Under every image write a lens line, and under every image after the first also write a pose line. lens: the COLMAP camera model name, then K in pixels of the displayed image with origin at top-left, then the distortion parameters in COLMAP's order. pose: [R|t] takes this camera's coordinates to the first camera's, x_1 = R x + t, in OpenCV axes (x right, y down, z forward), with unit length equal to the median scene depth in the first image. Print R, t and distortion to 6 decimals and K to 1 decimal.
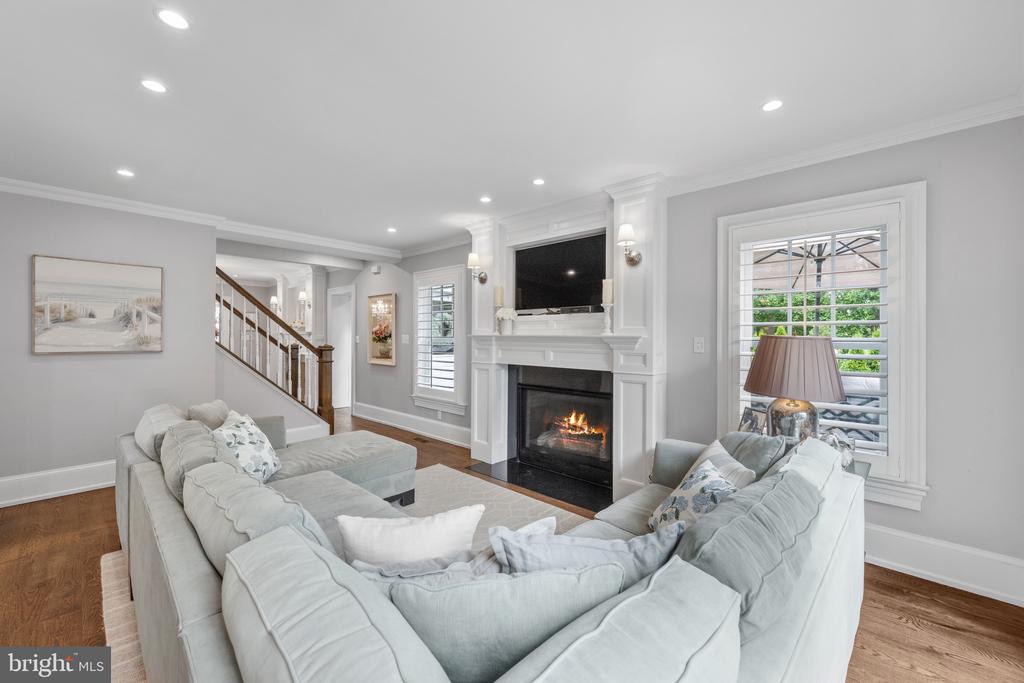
lens RADIAL K [[407.0, 0, 512.6], [0, 407.0, 337.8], [0, 0, 1]] dist [0.002063, 0.000021]
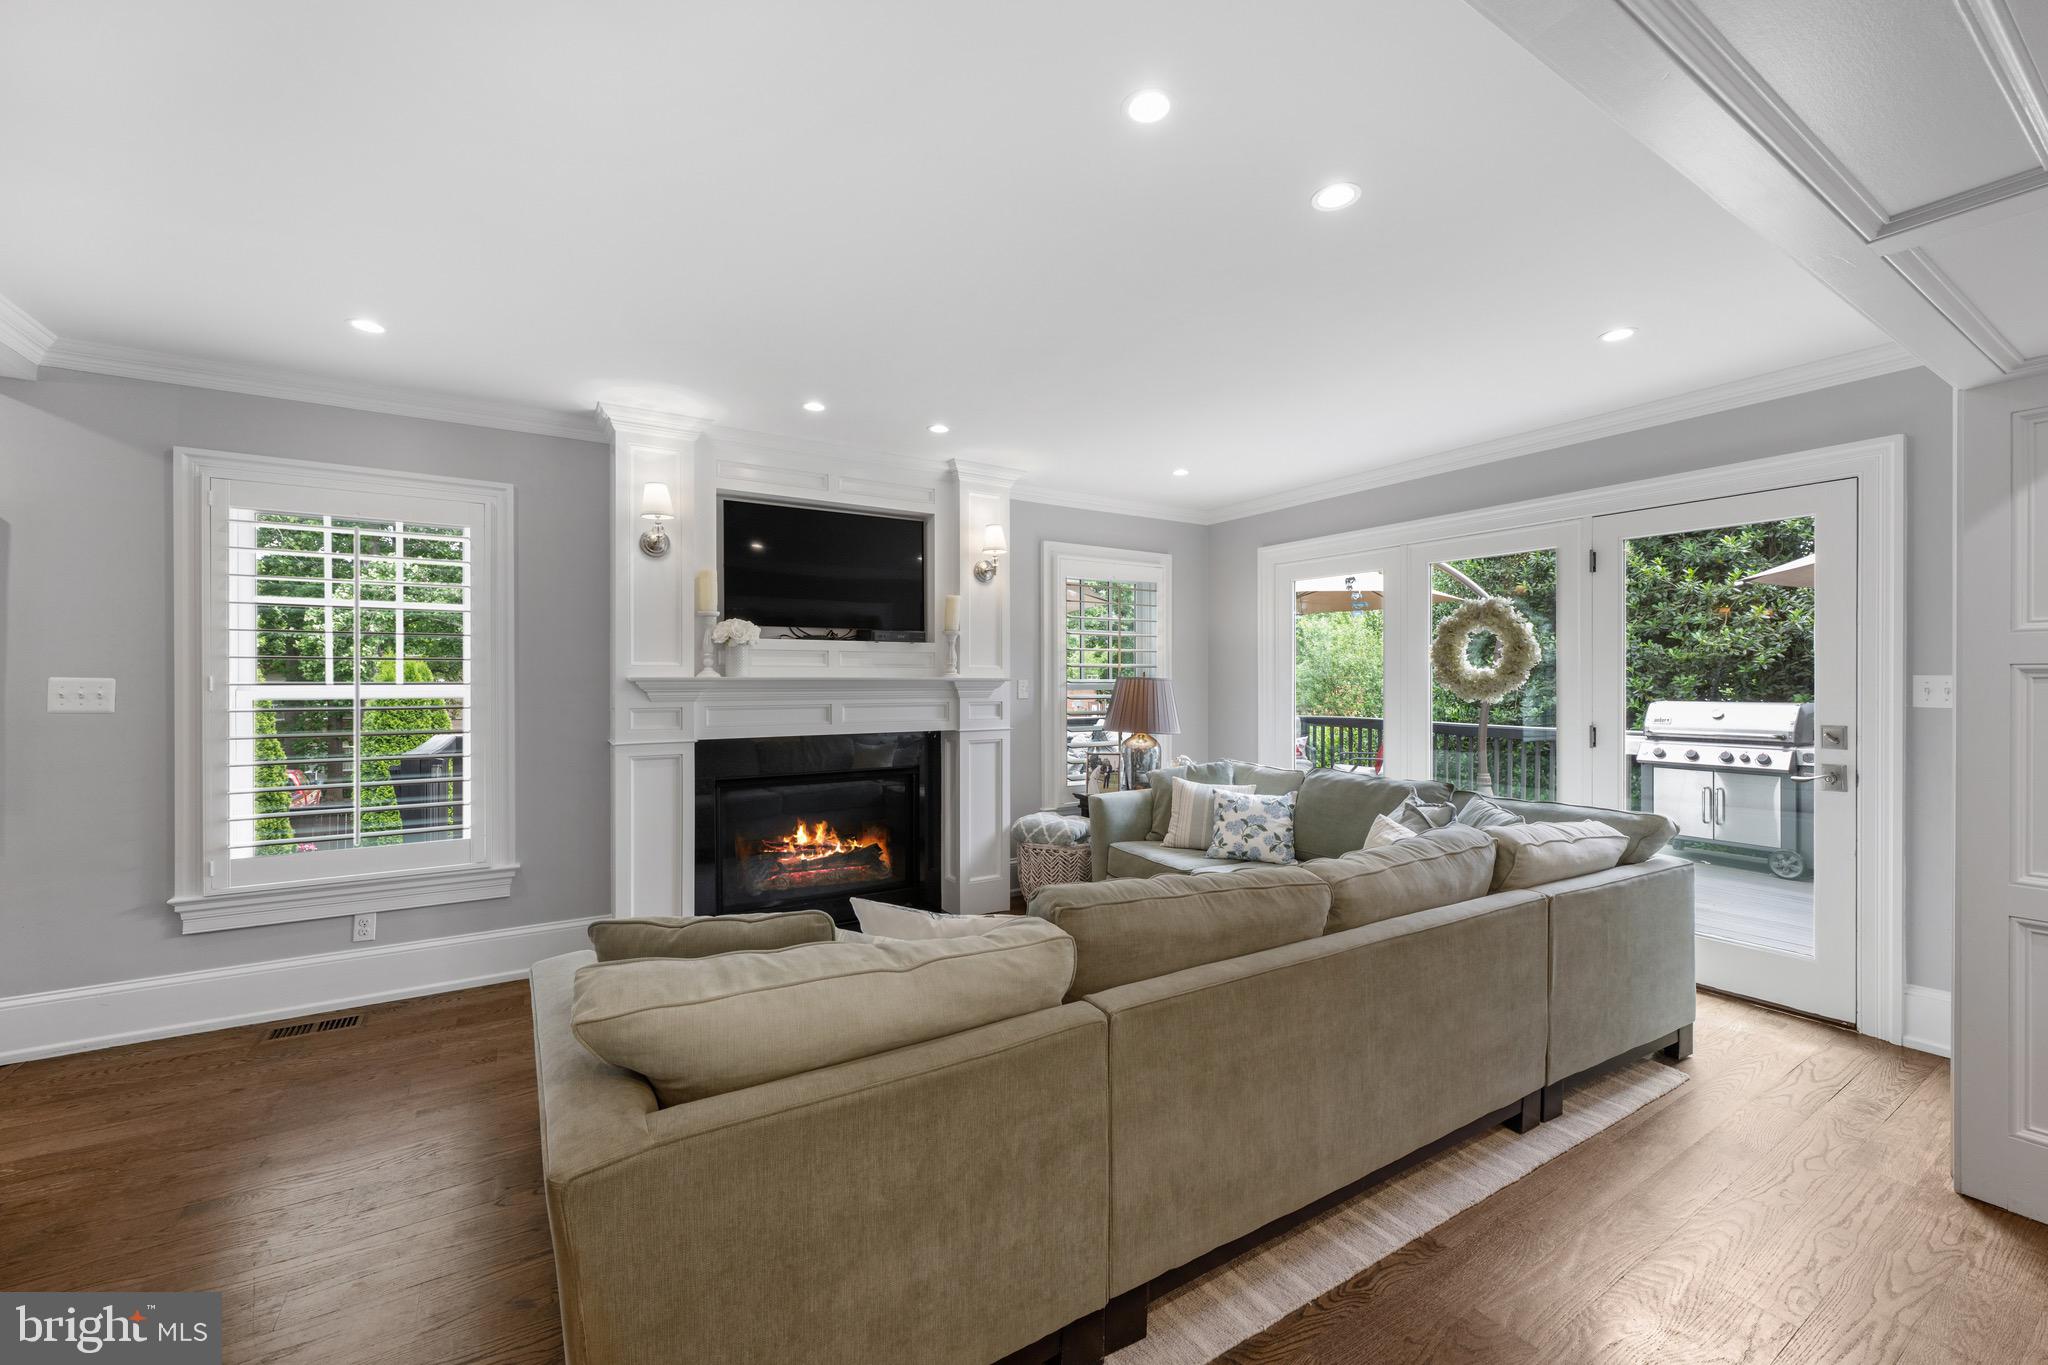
lens RADIAL K [[814.0, 0, 1025.1], [0, 814.0, 675.1], [0, 0, 1]] dist [0.002063, 0.000021]
pose [[0.323557, 0.014889, 0.946091, -0.799428], [0.016183, 0.999643, -0.021267, 0.016058], [-0.946070, 0.022192, 0.323201, 0.381387]]
